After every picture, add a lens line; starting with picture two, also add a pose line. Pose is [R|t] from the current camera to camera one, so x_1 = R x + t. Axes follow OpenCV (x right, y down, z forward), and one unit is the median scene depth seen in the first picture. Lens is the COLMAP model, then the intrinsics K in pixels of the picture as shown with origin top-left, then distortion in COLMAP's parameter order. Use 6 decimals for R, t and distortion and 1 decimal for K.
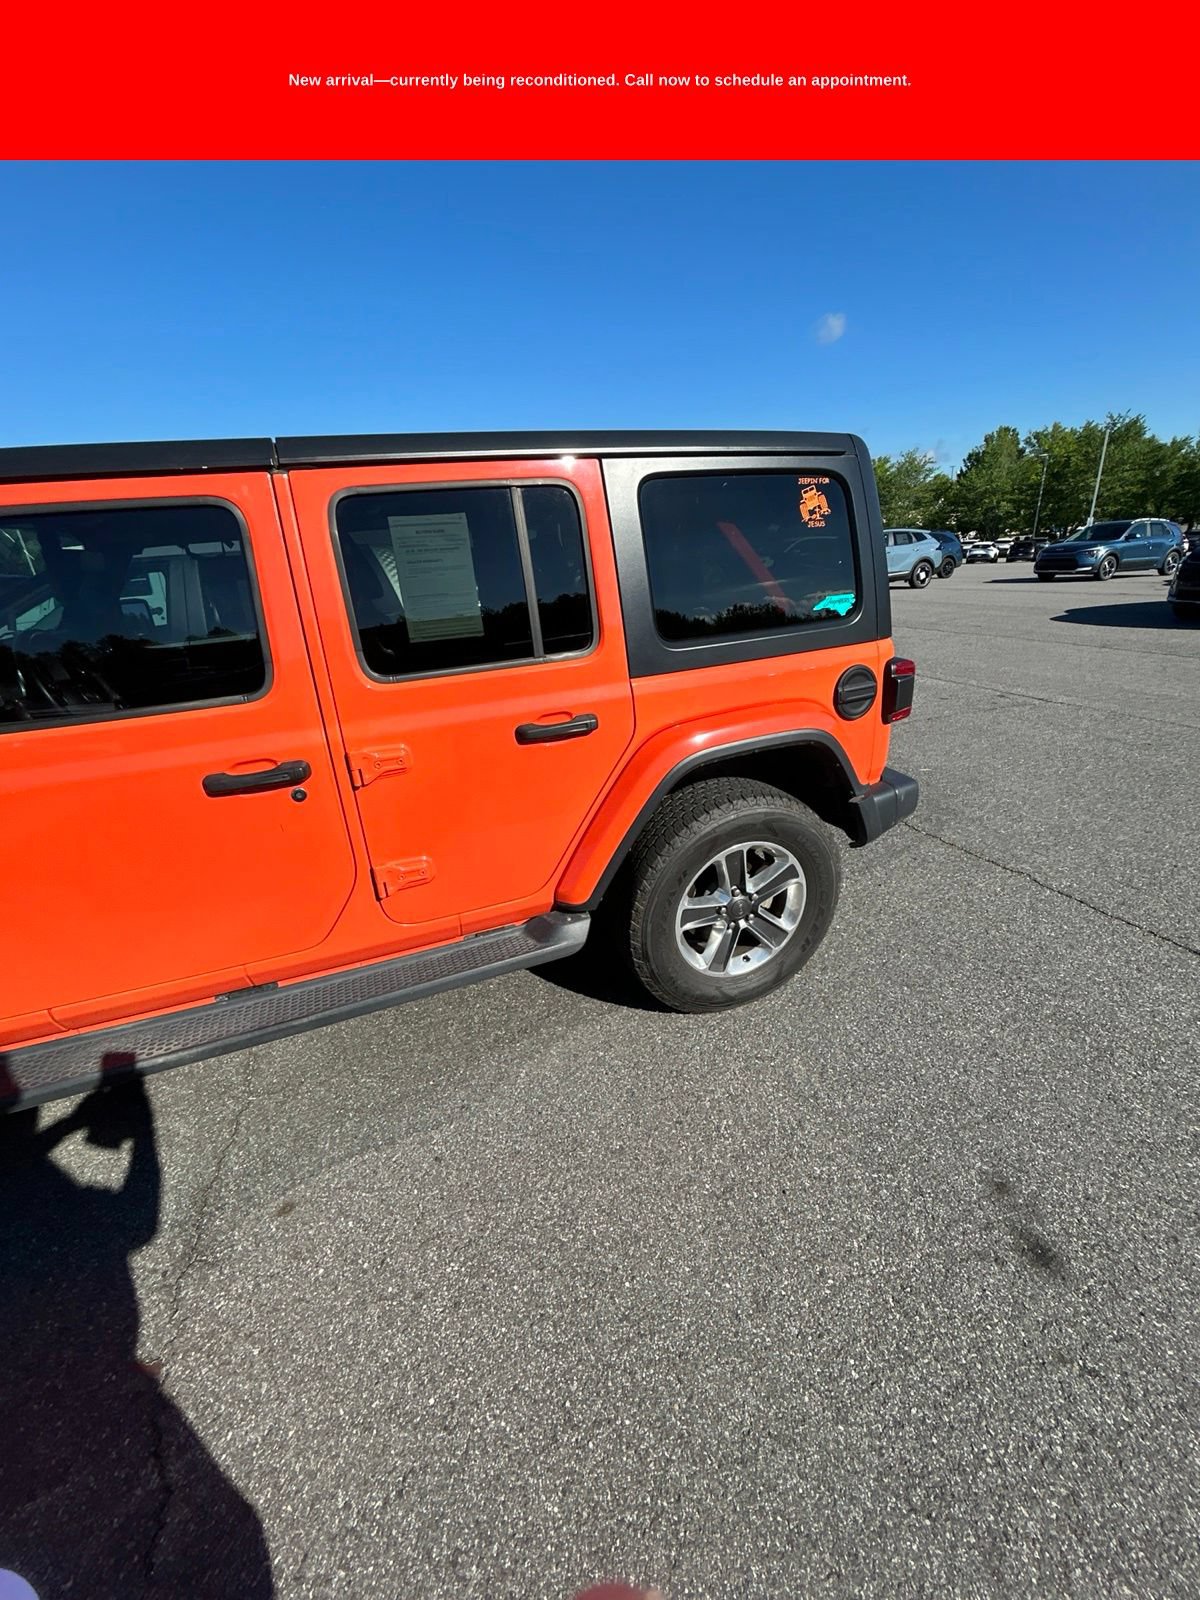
lens RADIAL K [[642.8, 0, 602.8], [0, 642.8, 803.2], [0, 0, 1]] dist [0.000956, -0.001036]
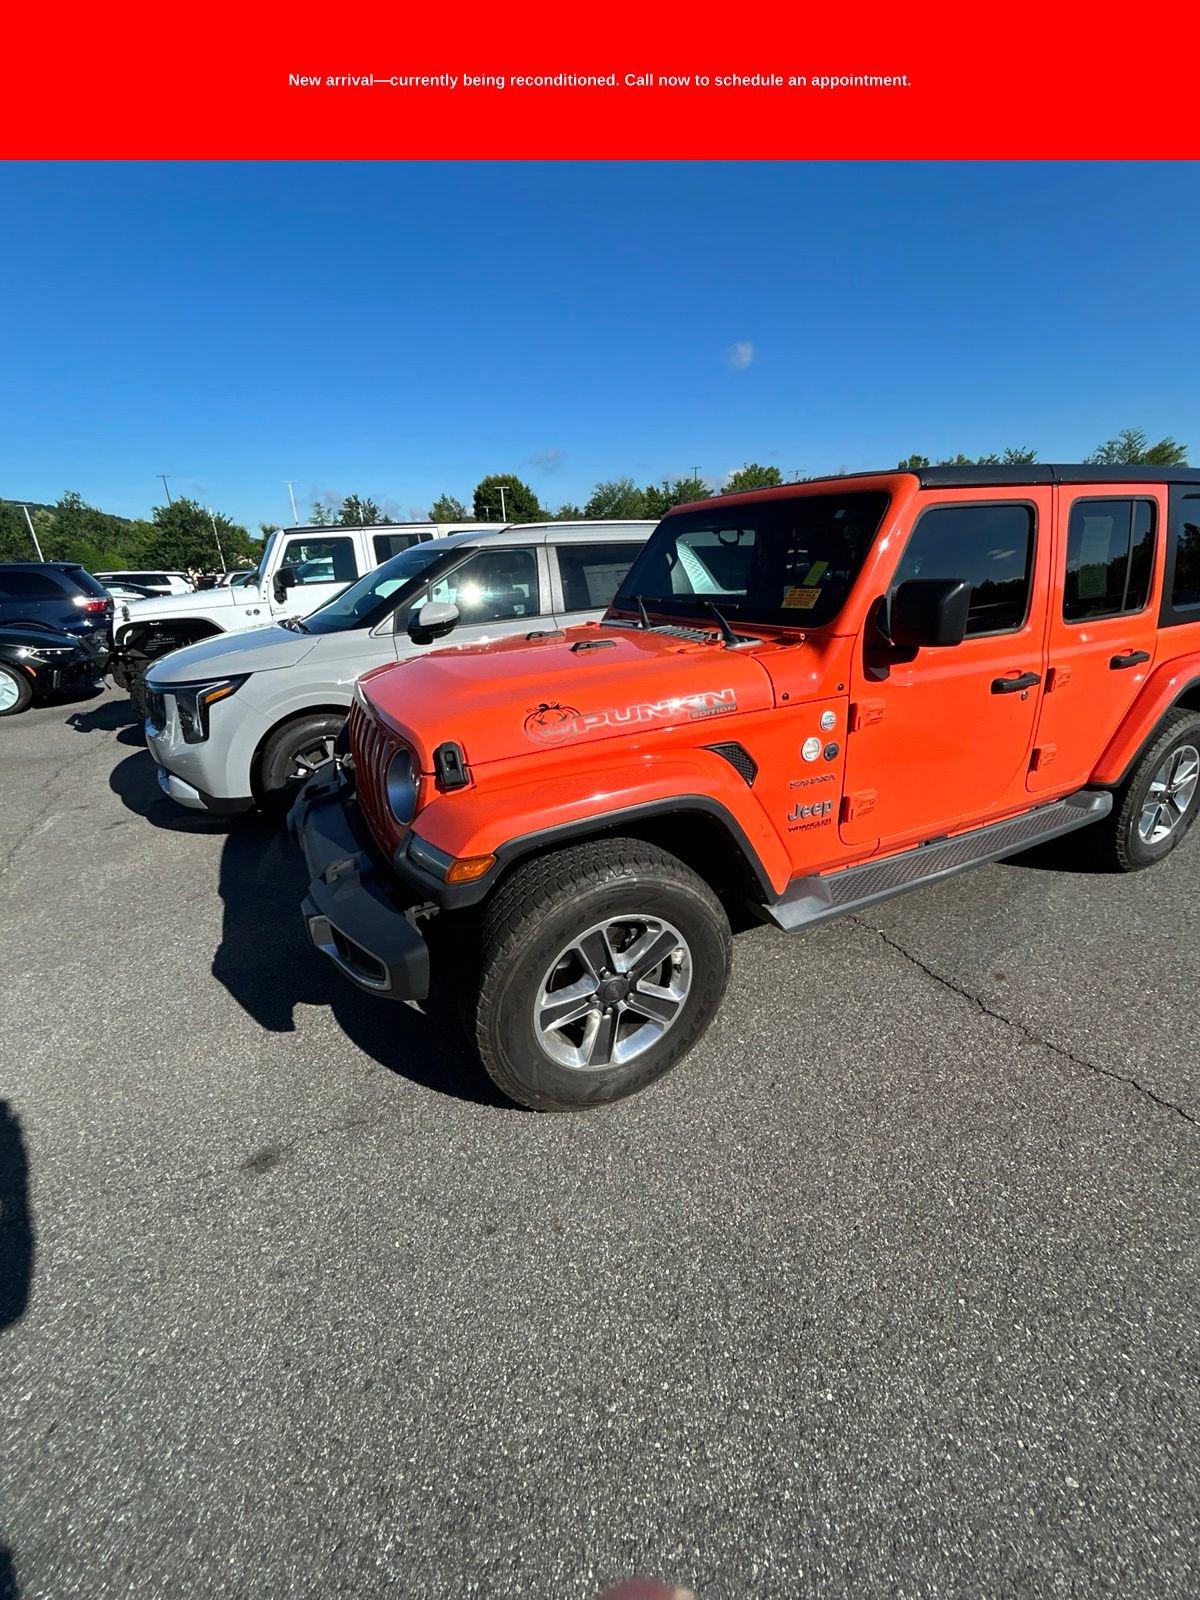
lens RADIAL K [[642.8, 0, 602.4], [0, 642.8, 801.0], [0, 0, 1]] dist [0.000956, -0.001036]
pose [[0.993020, -0.016373, 0.116803, -1.346807], [0.018346, 0.999706, -0.015830, 0.198200], [-0.116509, 0.017862, 0.993029, -0.321126]]
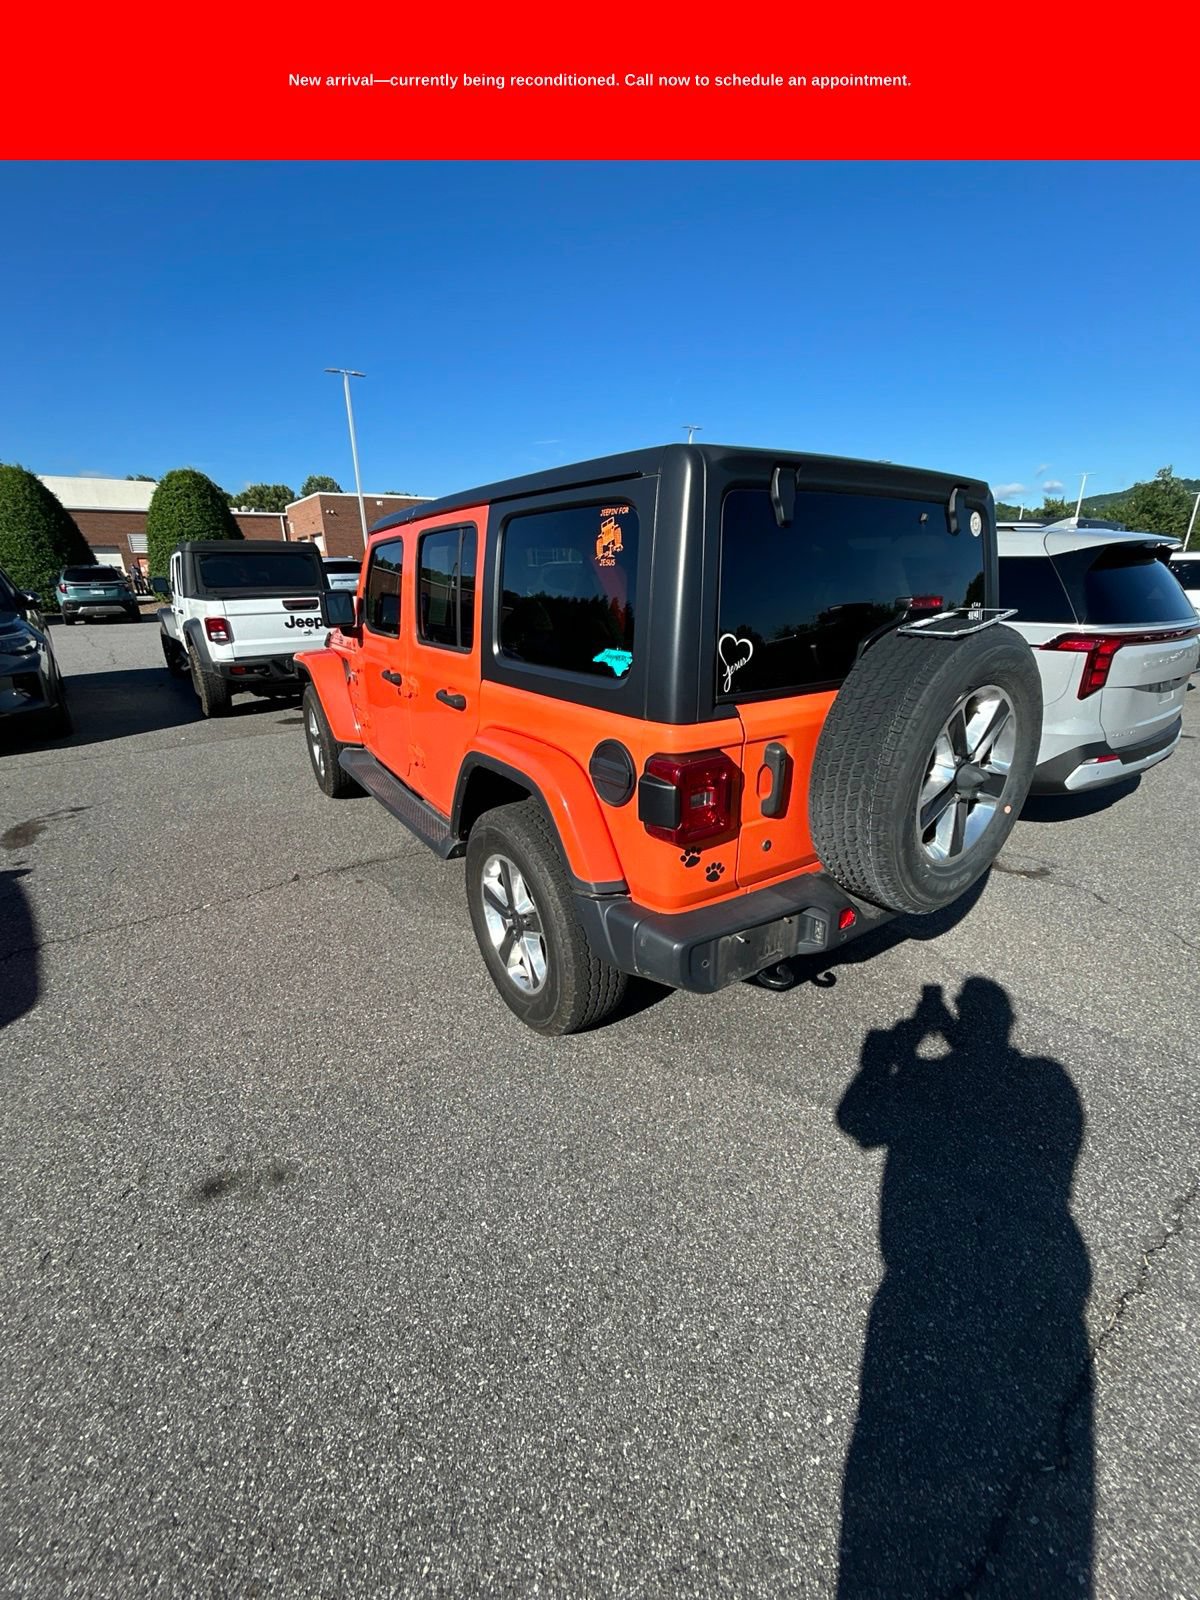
lens RADIAL K [[642.8, 0, 603.1], [0, 642.8, 807.0], [0, 0, 1]] dist [0.000956, -0.001036]
pose [[0.235257, 0.391260, -0.889702, 1.223543], [-0.366376, 0.883566, 0.291684, -0.397803], [0.900235, 0.257345, 0.351213, 0.786856]]
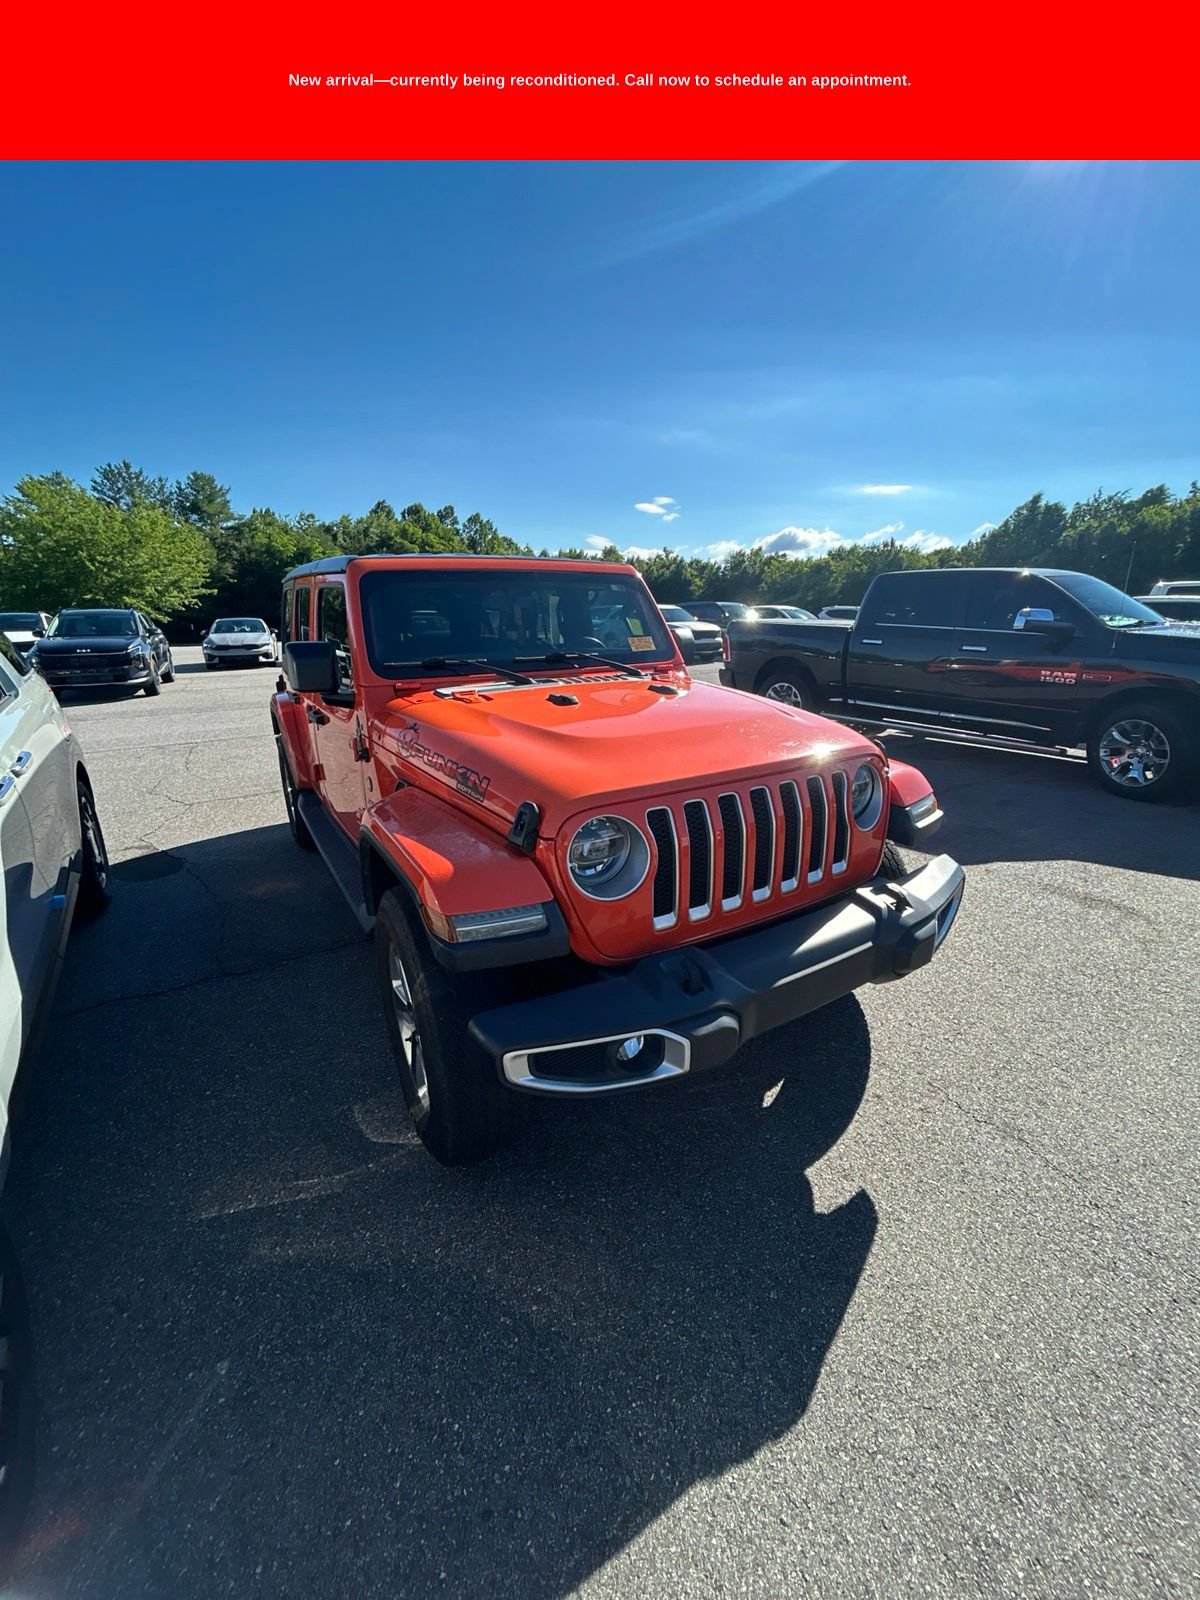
lens RADIAL K [[642.8, 0, 607.4], [0, 642.8, 800.2], [0, 0, 1]] dist [0.000956, -0.001036]
pose [[-0.176209, -0.225823, 0.958099, -2.467849], [0.382364, 0.881194, 0.278019, -0.297818], [-0.907055, 0.415332, -0.068927, 1.087469]]
